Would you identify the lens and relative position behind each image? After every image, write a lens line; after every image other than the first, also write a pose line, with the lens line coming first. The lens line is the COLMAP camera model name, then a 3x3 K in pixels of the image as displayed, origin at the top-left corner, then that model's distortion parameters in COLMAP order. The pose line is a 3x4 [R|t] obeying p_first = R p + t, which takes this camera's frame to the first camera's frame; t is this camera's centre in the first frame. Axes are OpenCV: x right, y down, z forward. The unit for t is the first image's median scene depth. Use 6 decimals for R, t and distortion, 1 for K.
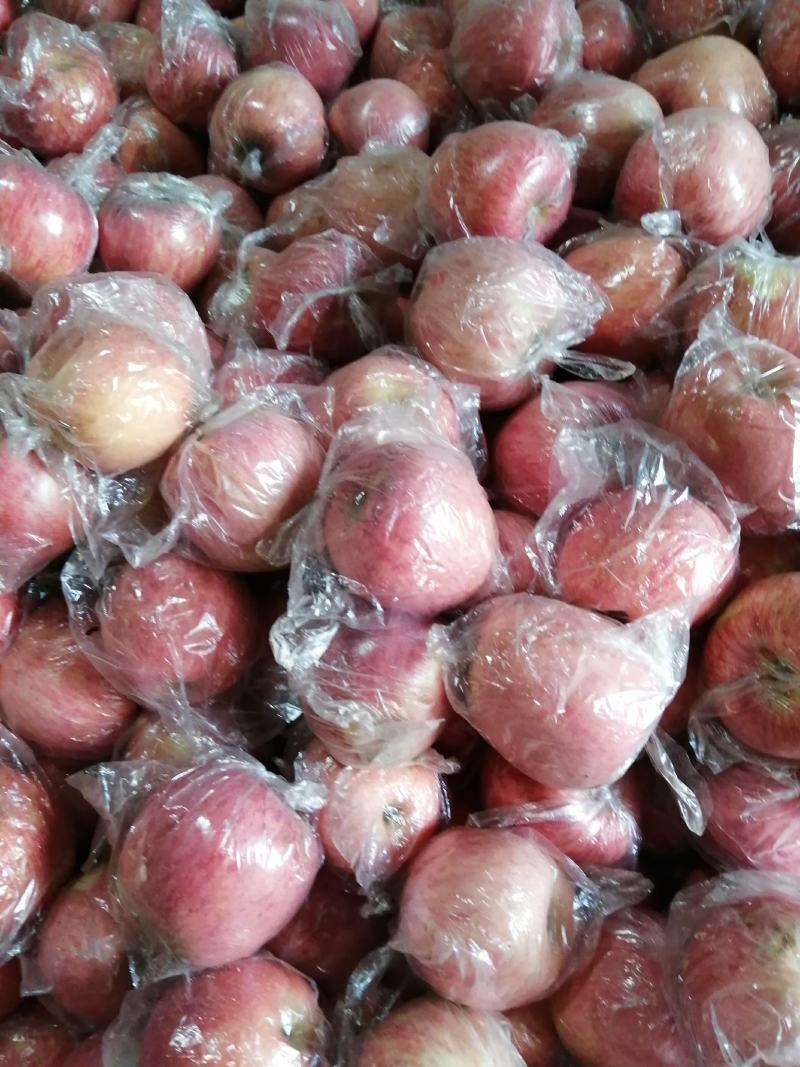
lens RADIAL K [[910.0, 0, 394.3], [0, 910.0, 521.7], [0, 0, 1]] dist [0.052717, -0.129736]
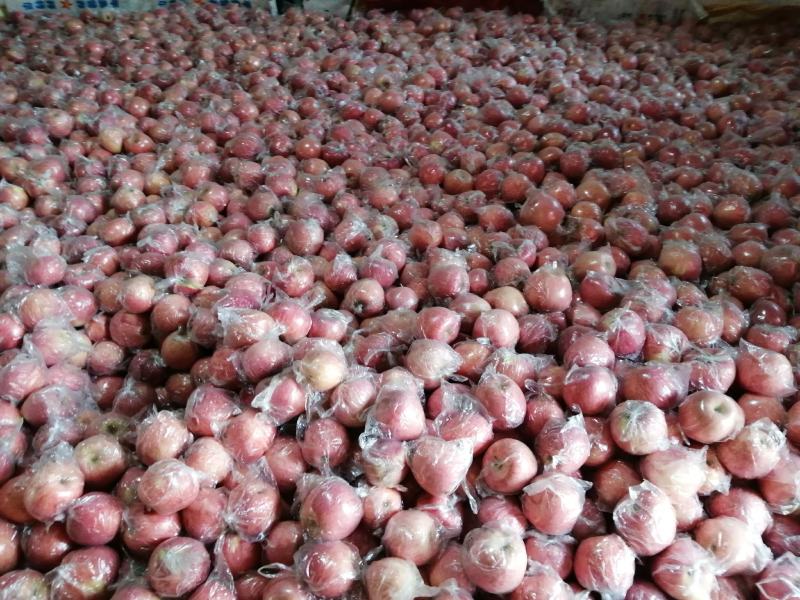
lens RADIAL K [[682.3, 0, 400.0], [0, 682.3, 300.0], [0, 0, 1]] dist [0.052717, -0.129736]
pose [[0.994512, 0.104542, -0.004114, -0.017589], [-0.099471, 0.932618, -0.346885, 0.458274], [-0.032427, 0.345390, 0.937899, -1.471933]]
